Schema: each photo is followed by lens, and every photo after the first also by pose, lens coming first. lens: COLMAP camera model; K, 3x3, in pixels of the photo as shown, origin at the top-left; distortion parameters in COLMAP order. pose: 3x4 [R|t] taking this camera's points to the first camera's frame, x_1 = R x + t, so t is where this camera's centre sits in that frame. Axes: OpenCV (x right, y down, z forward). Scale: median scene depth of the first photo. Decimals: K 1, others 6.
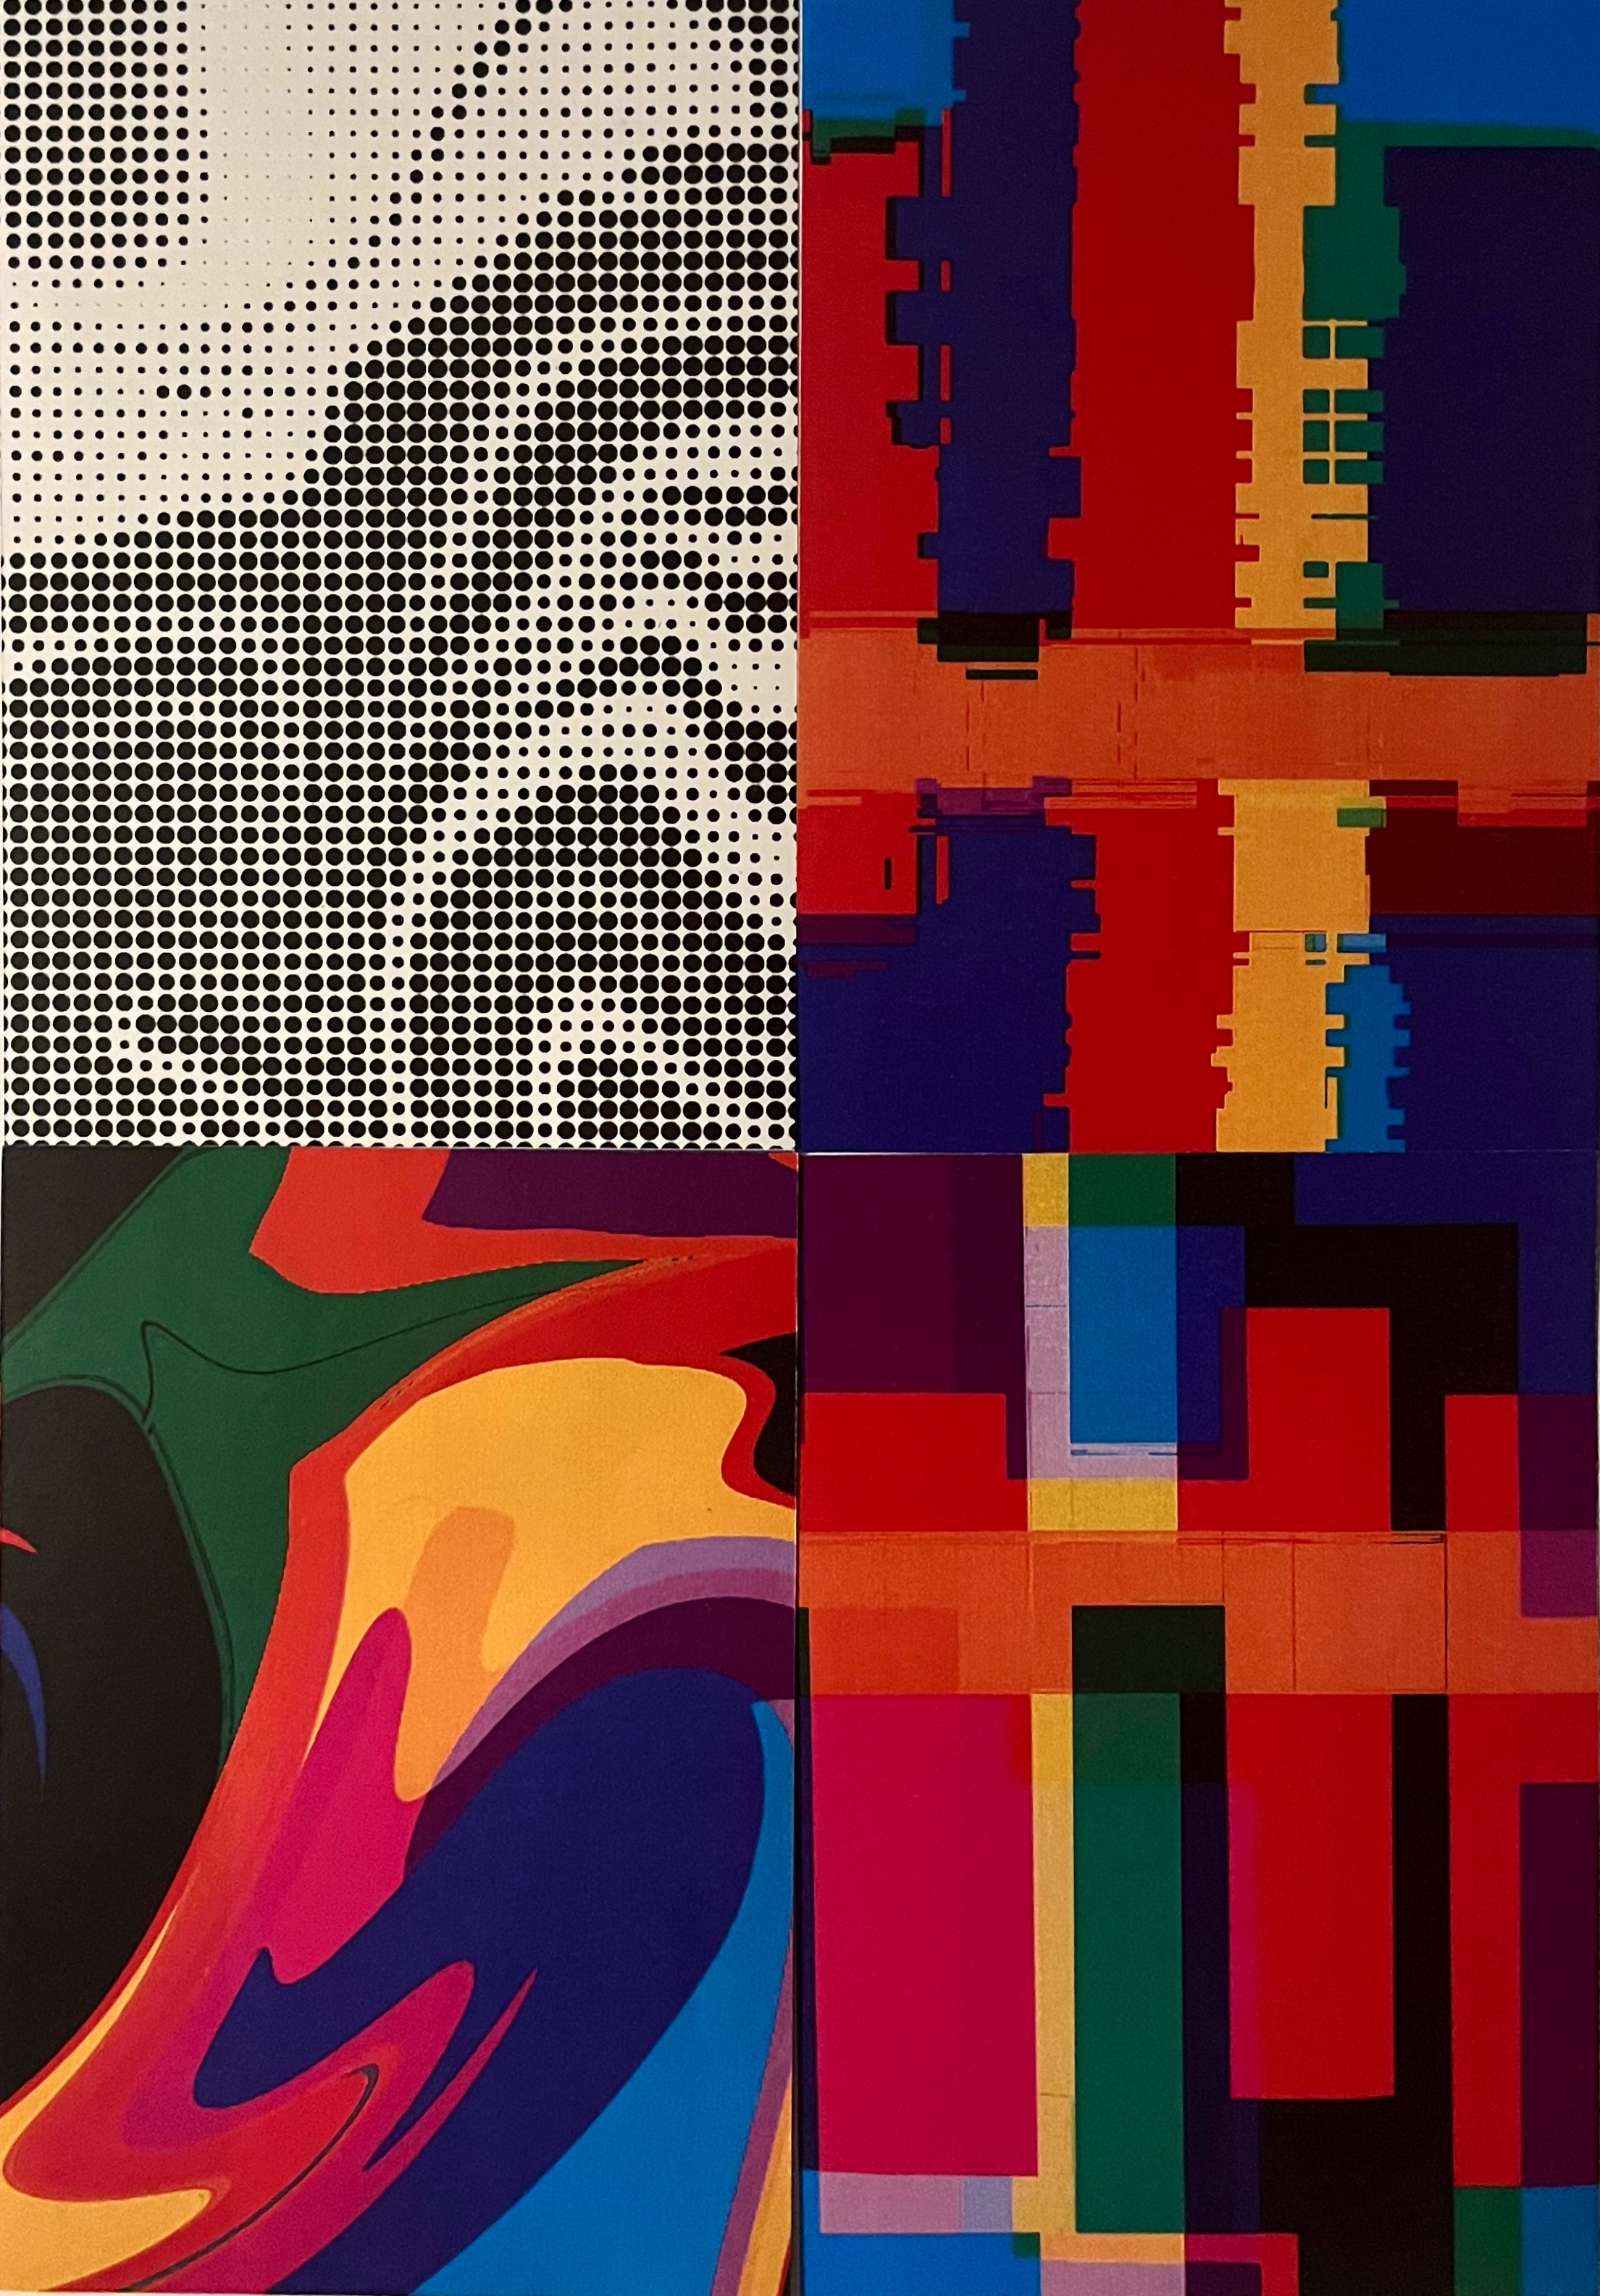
lens RADIAL K [[1767.2, 0, 800.3], [0, 1767.2, 1168.1], [0, 0, 1]] dist [-0.035440, 0.028704]
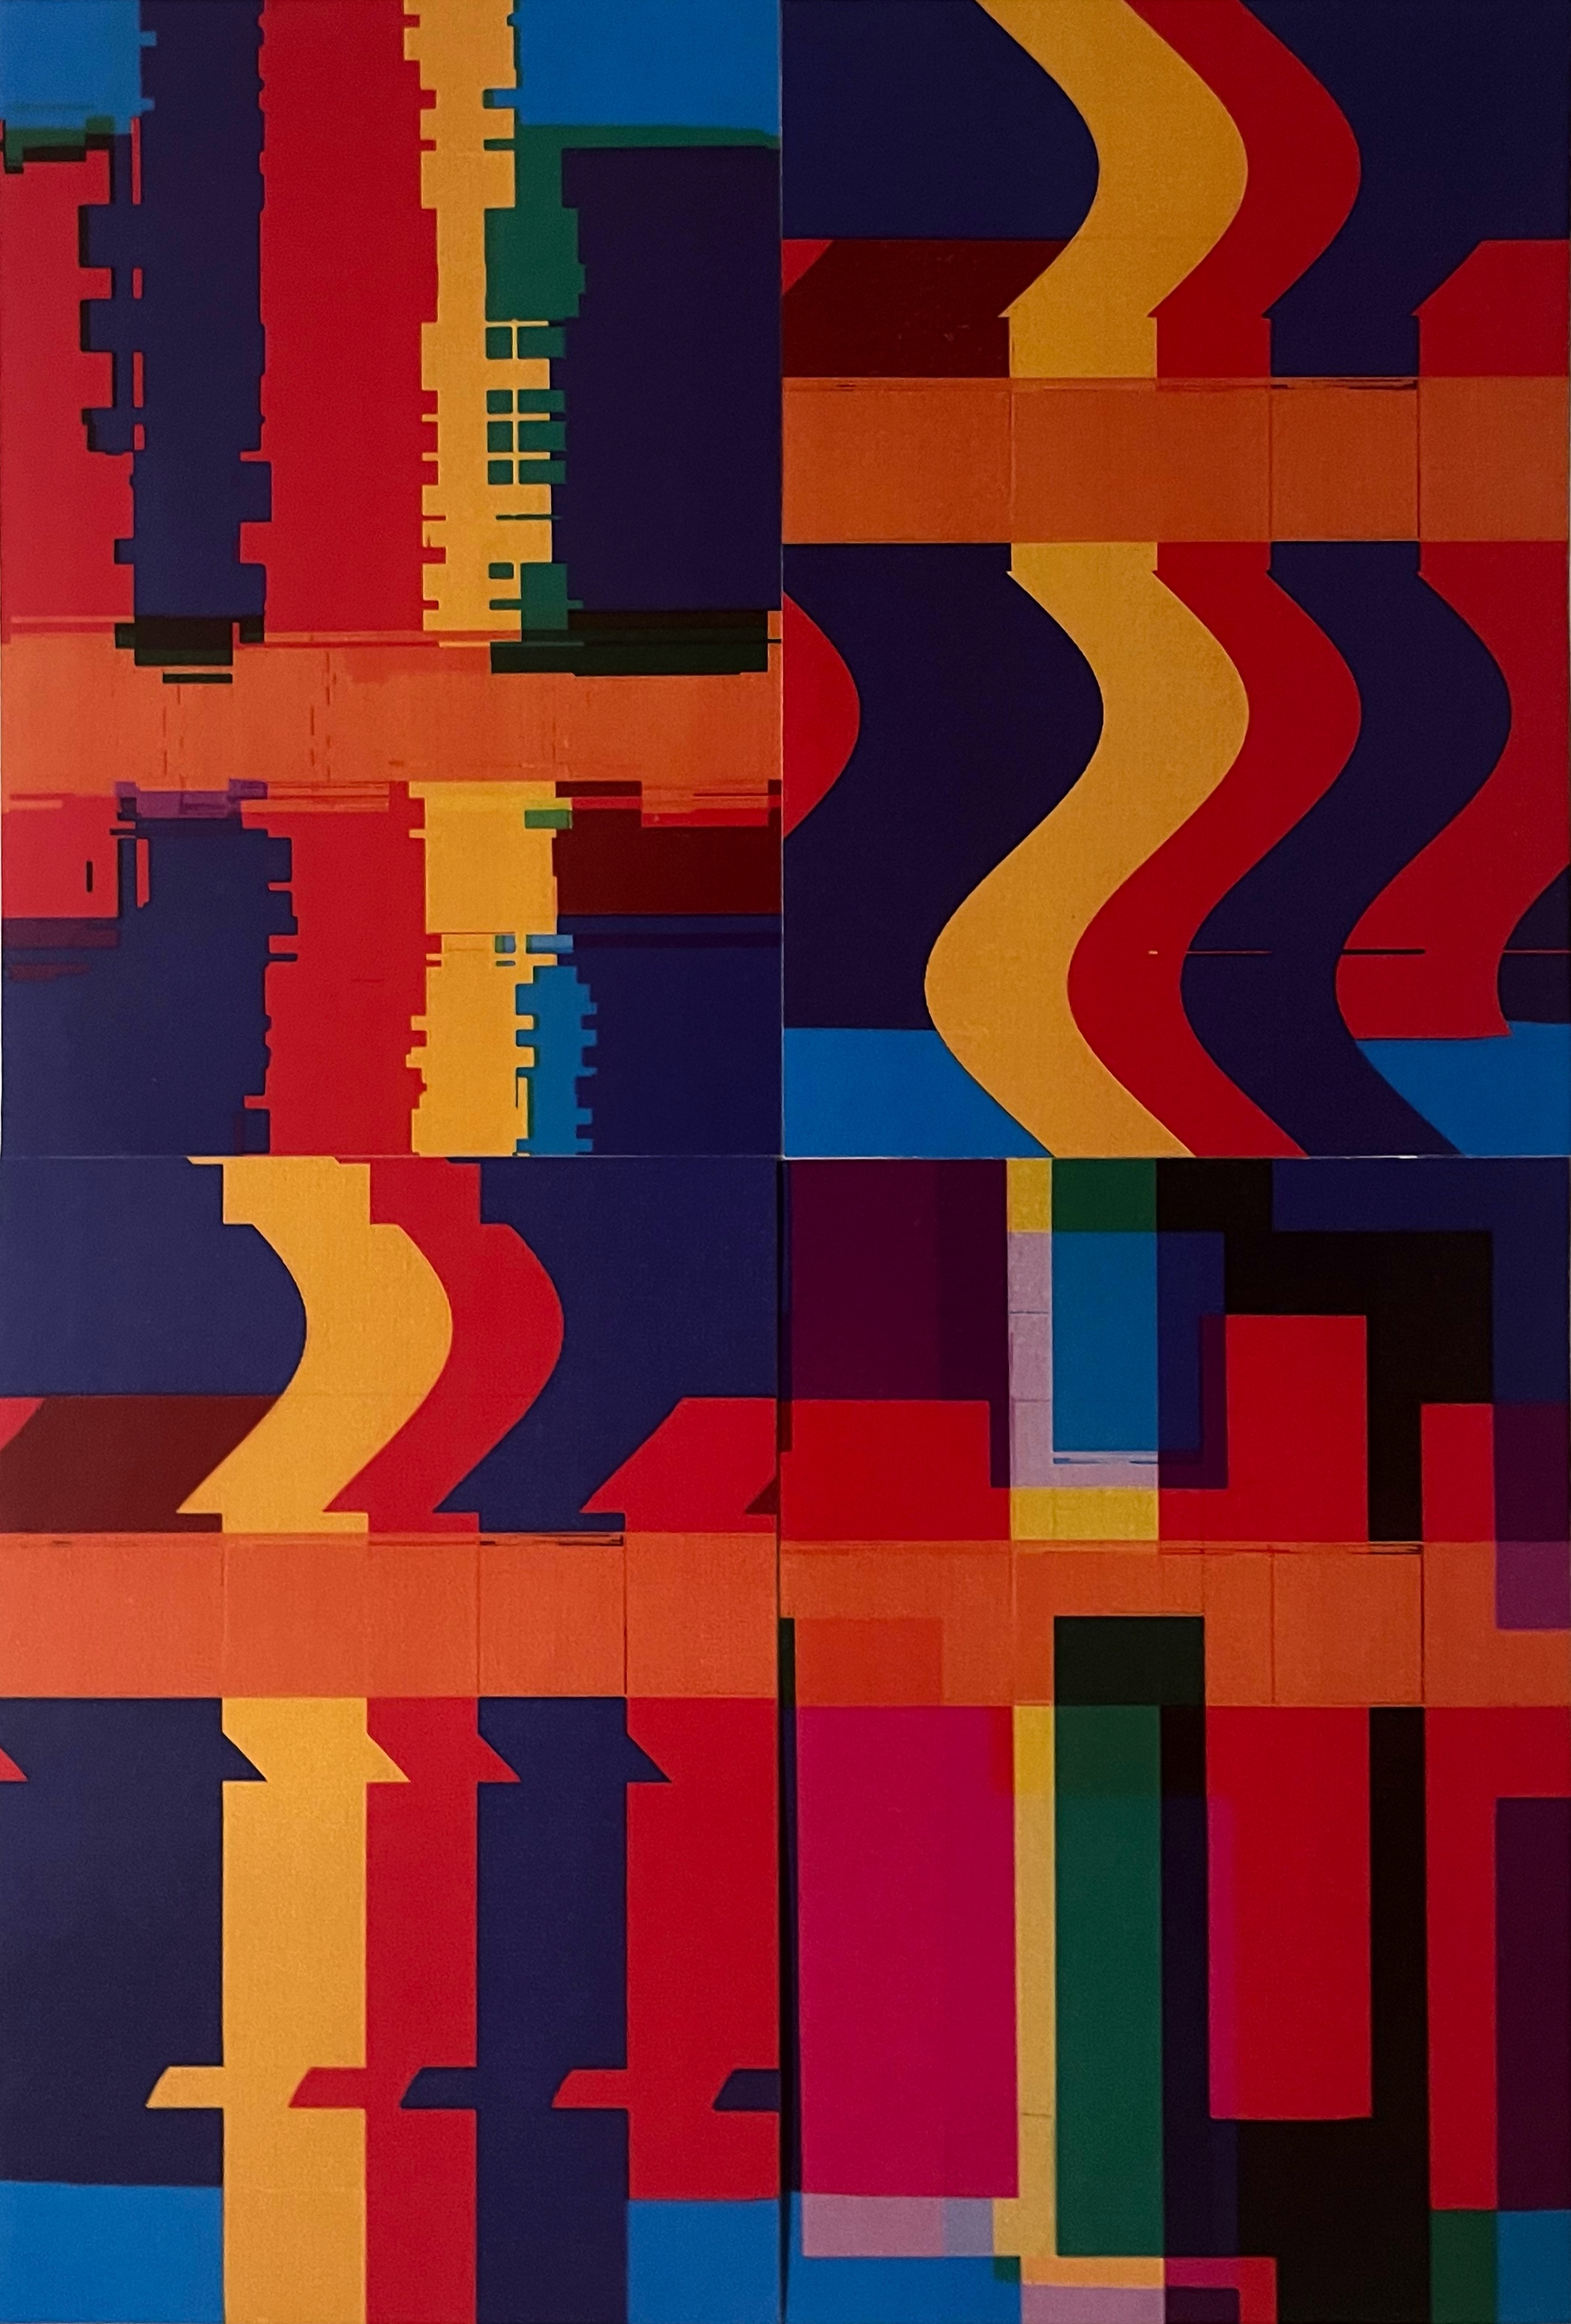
lens RADIAL K [[1774.7, 0, 788.4], [0, 1774.7, 1155.1], [0, 0, 1]] dist [-0.015076, 0.000020]
pose [[0.999949, -0.001622, -0.009964, 0.463262], [0.001509, 0.999934, -0.011352, 0.003557], [0.009982, 0.011336, 0.999886, -0.002216]]
